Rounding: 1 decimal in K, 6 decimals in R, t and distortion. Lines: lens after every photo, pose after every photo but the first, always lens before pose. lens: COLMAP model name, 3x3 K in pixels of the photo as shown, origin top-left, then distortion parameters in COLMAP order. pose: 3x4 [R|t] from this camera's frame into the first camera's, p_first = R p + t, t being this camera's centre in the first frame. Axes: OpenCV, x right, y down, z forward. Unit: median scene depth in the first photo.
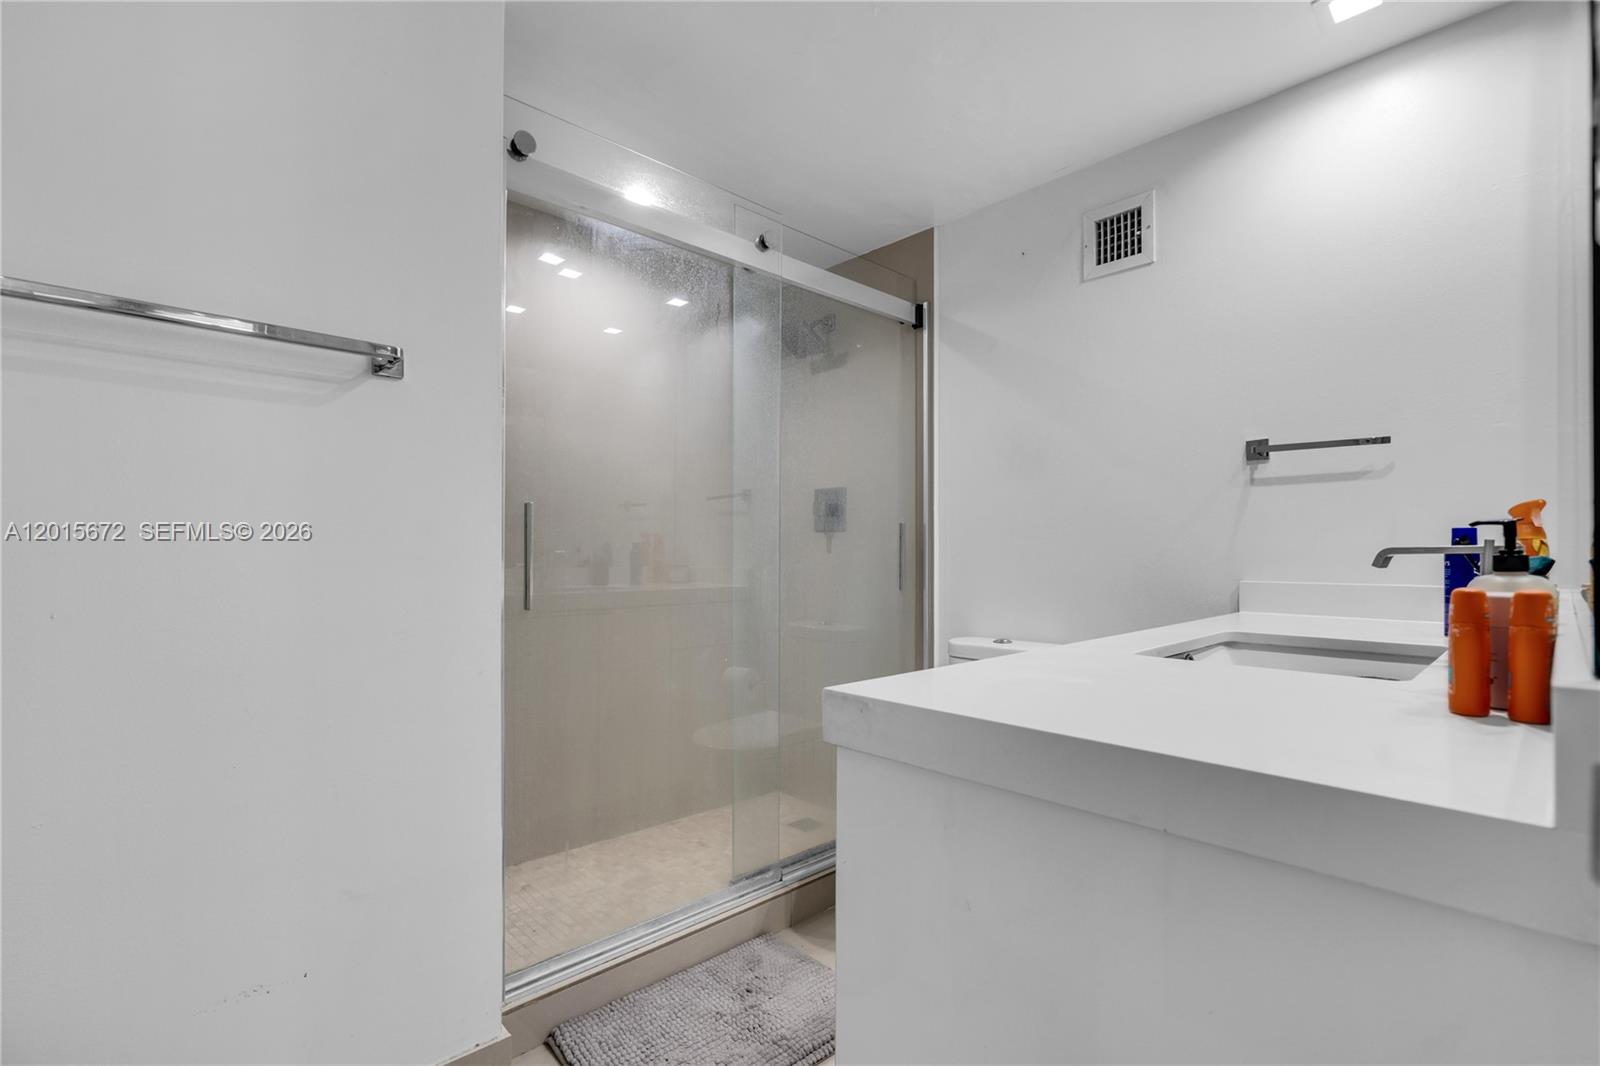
lens RADIAL K [[730.1, 0, 801.7], [0, 730.1, 543.7], [0, 0, 1]] dist [-0.003102, 0.000769]
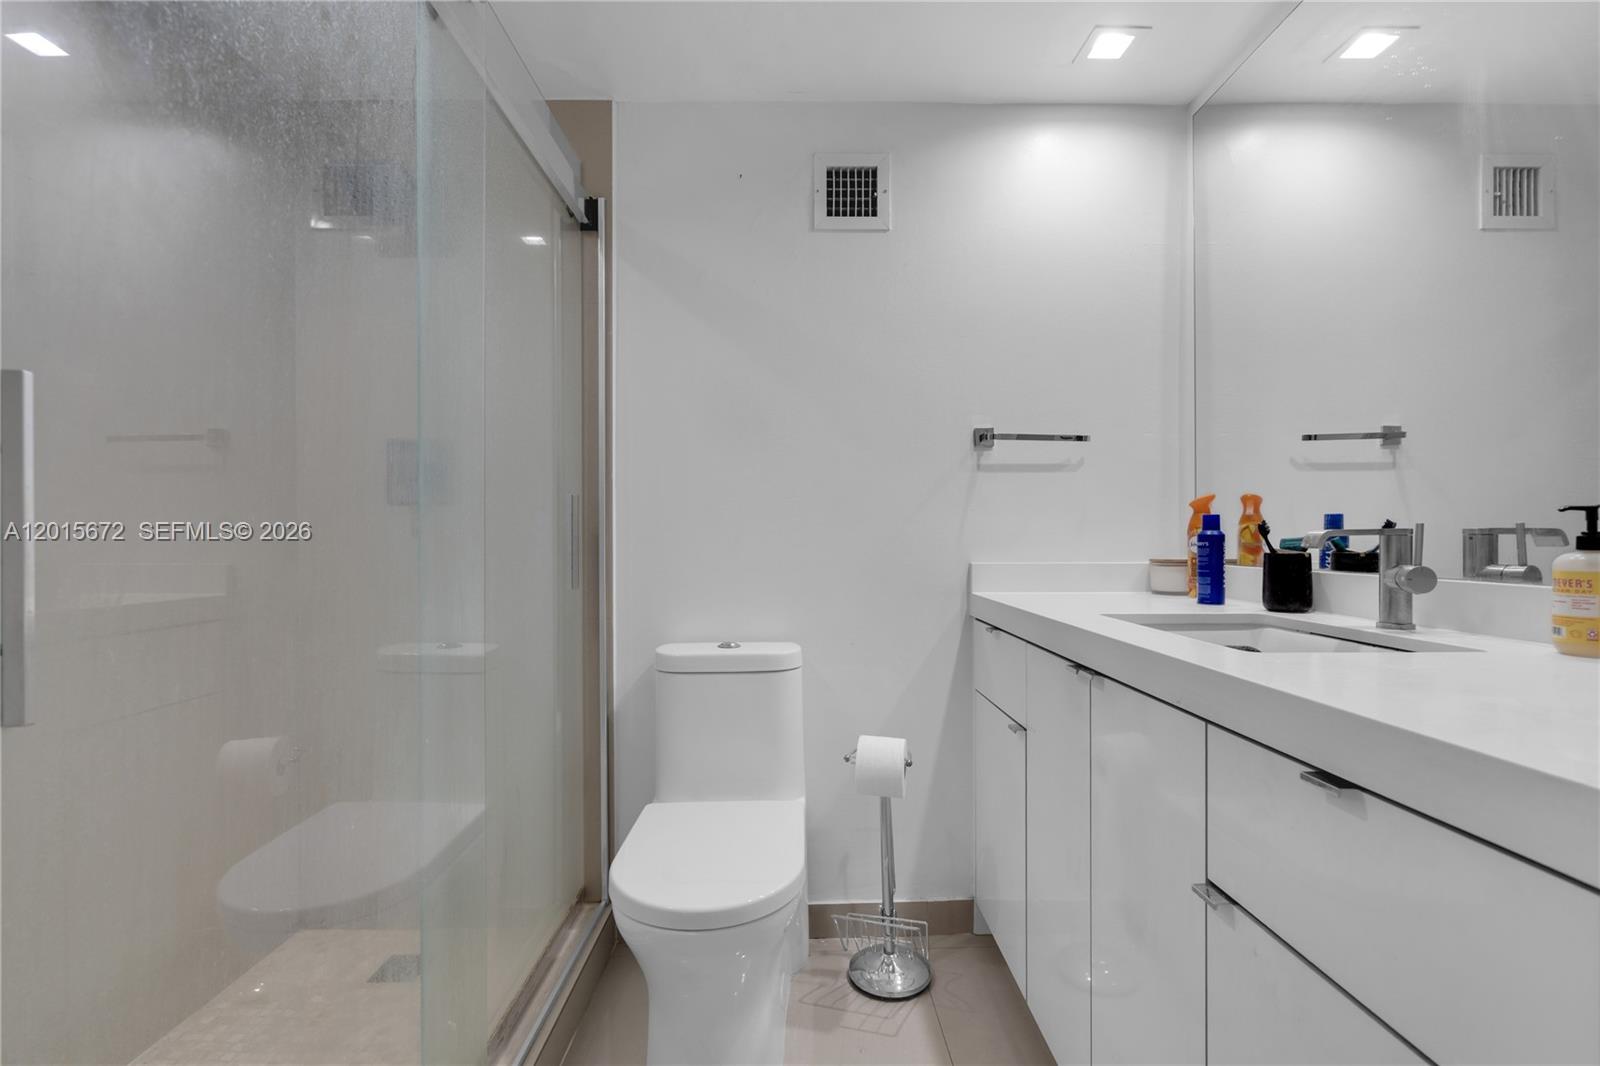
lens RADIAL K [[730.1, 0, 803.2], [0, 730.1, 532.0], [0, 0, 1]] dist [-0.003102, 0.000769]
pose [[0.680695, 0.001138, 0.732566, -0.288386], [-0.005935, 0.999975, 0.003962, 0.004543], [-0.732543, -0.007045, 0.680684, 0.426304]]
